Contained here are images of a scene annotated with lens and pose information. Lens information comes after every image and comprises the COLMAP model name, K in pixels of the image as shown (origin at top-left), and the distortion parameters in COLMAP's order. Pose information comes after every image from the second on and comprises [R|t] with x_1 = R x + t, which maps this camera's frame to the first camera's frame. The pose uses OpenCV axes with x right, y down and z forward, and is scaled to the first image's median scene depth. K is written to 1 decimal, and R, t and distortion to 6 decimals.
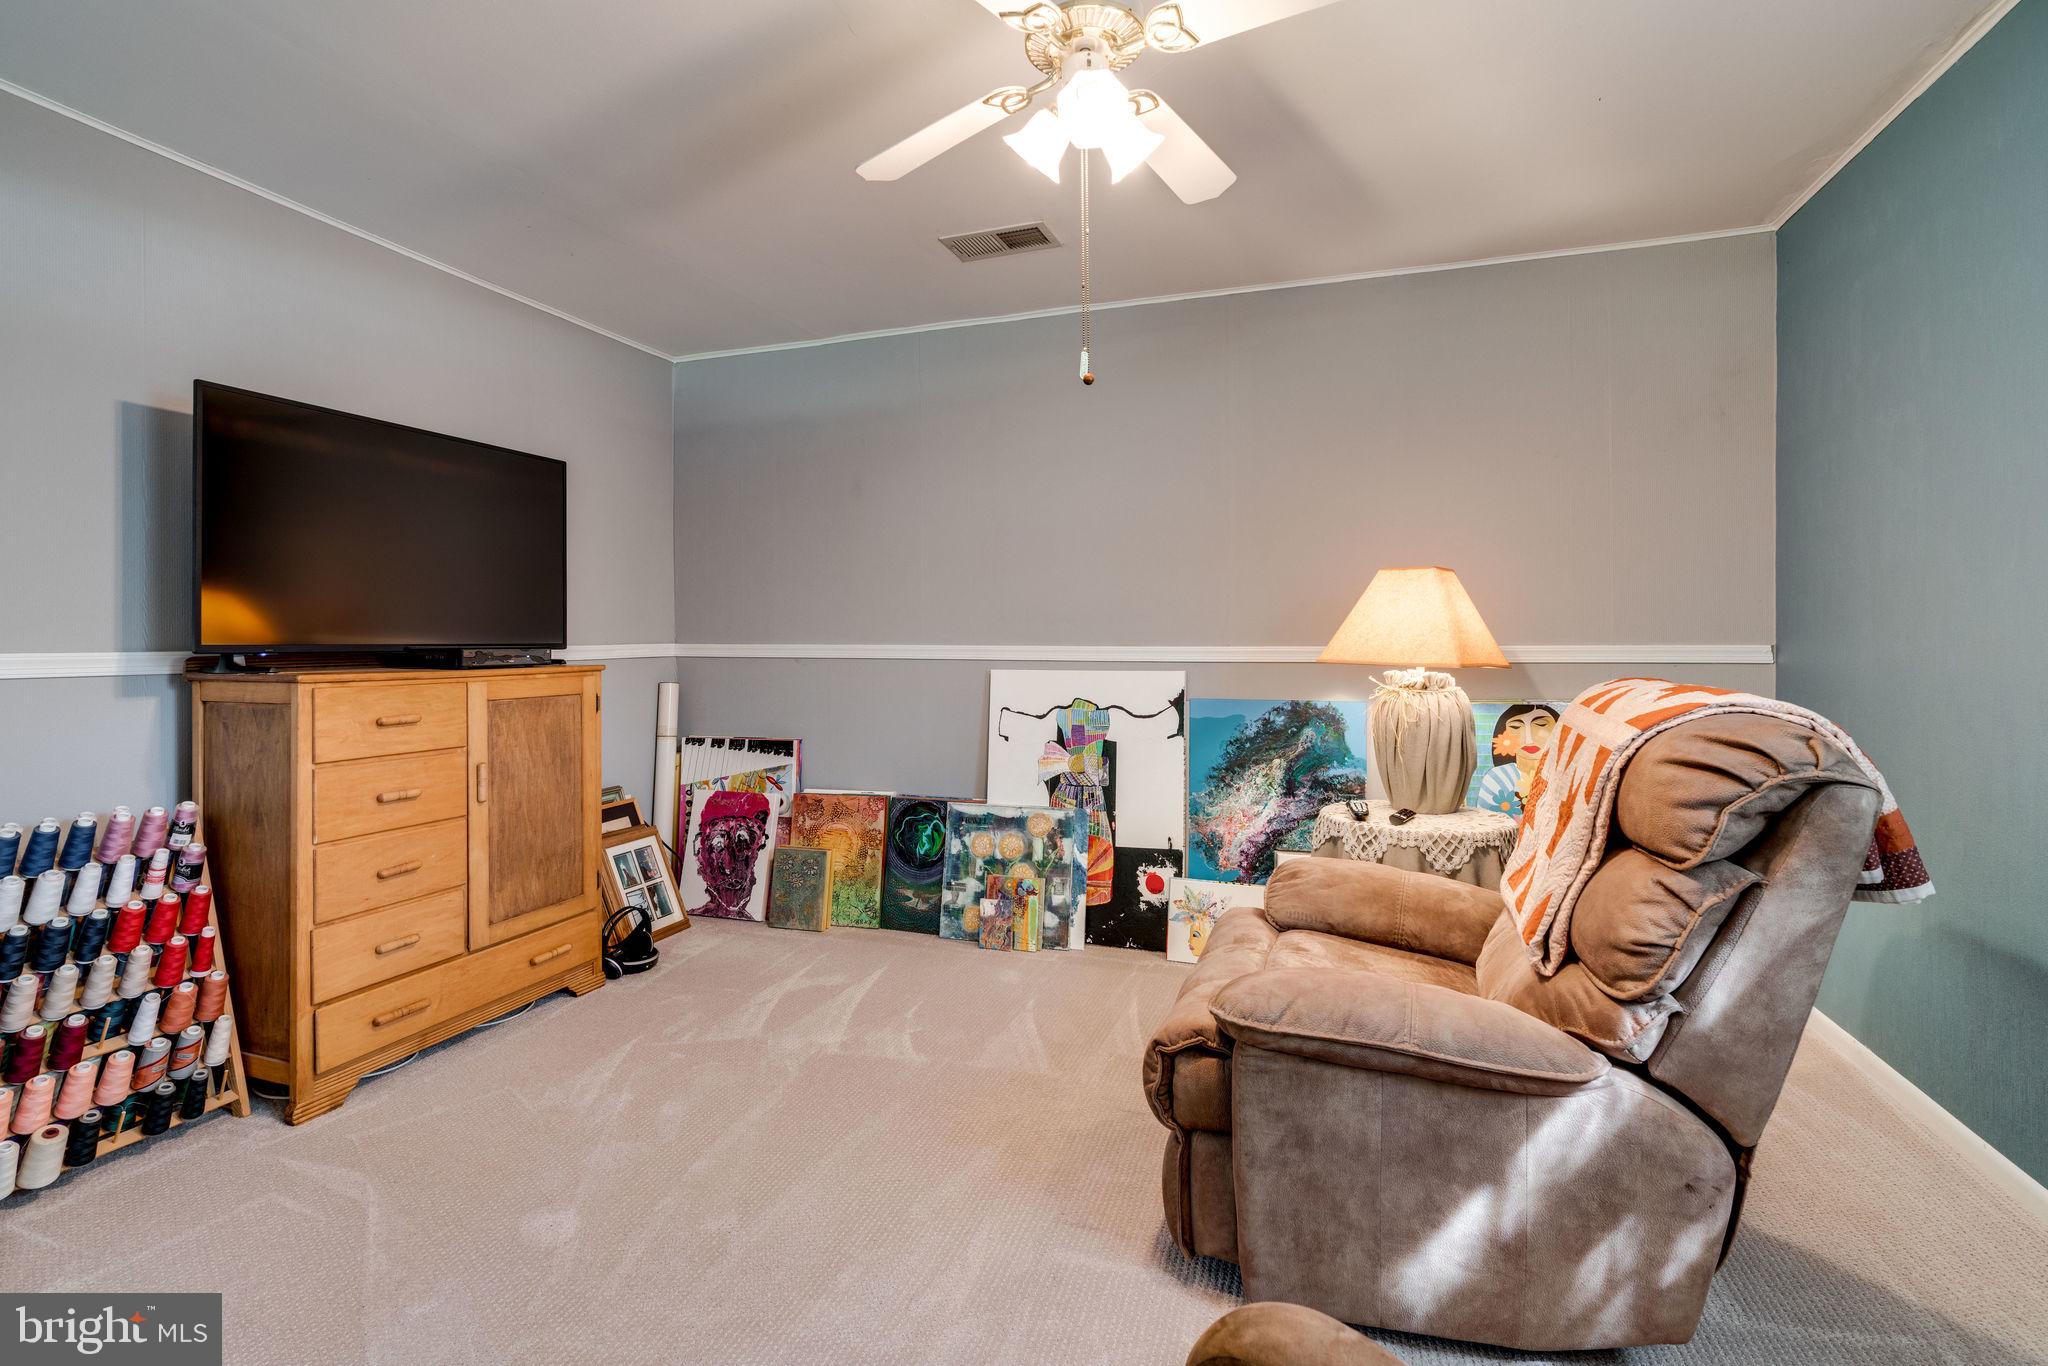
lens RADIAL K [[931.2, 0, 1017.8], [0, 931.2, 634.5], [0, 0, 1]] dist [-0.001756, 0.001890]
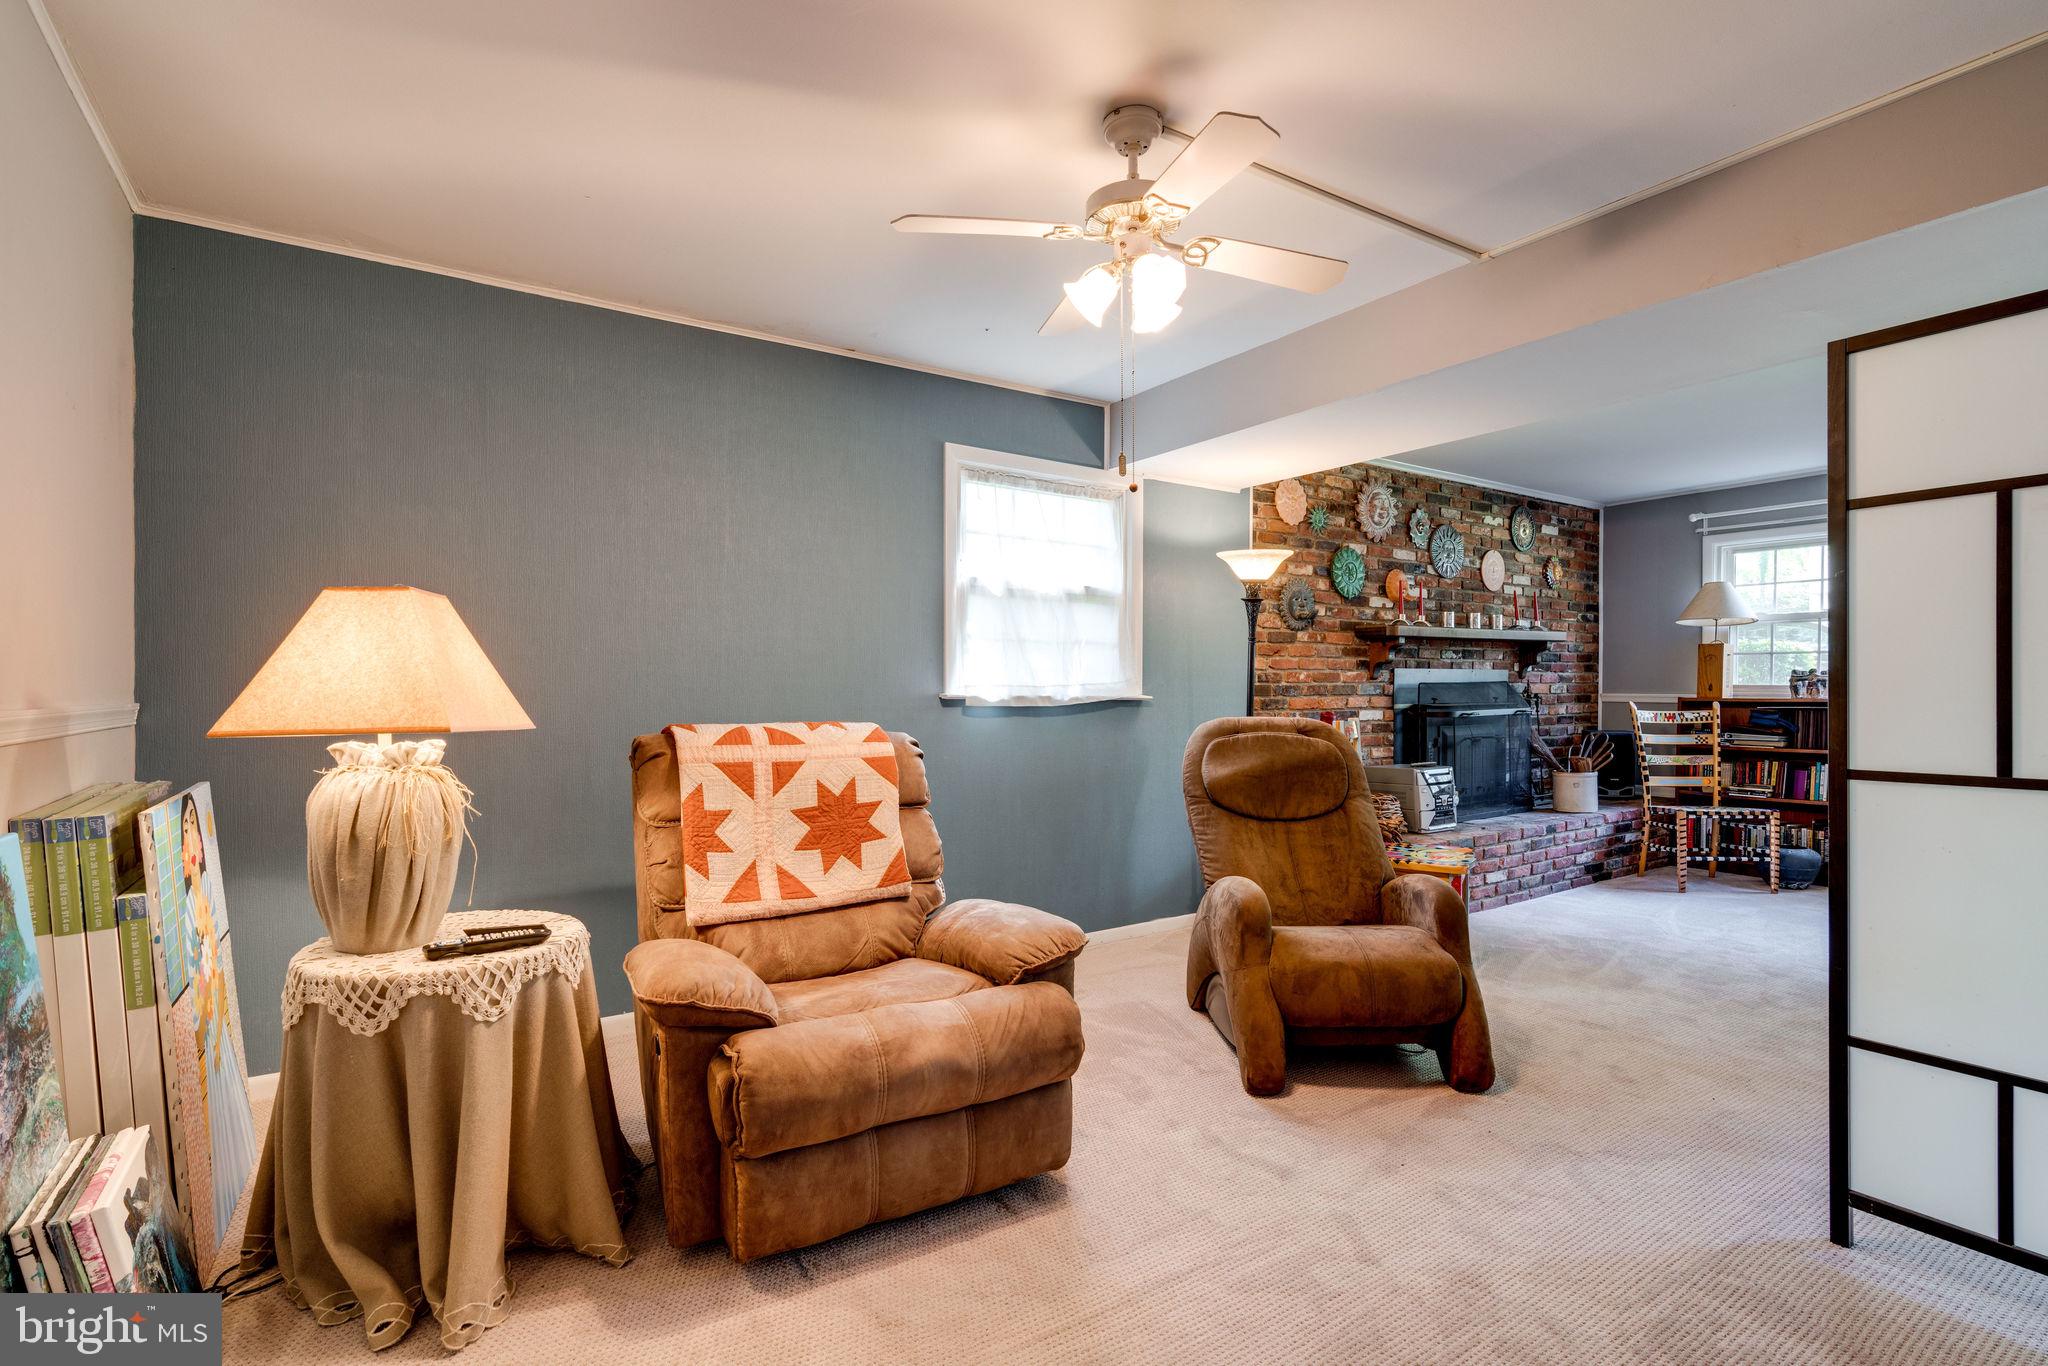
lens RADIAL K [[931.2, 0, 1023.4], [0, 931.2, 694.0], [0, 0, 1]] dist [-0.001756, 0.001890]
pose [[-0.792210, 0.000821, 0.610248, -0.284775], [0.000893, 1.000000, -0.000186, 0.003266], [-0.610248, 0.000398, -0.792210, 1.024846]]
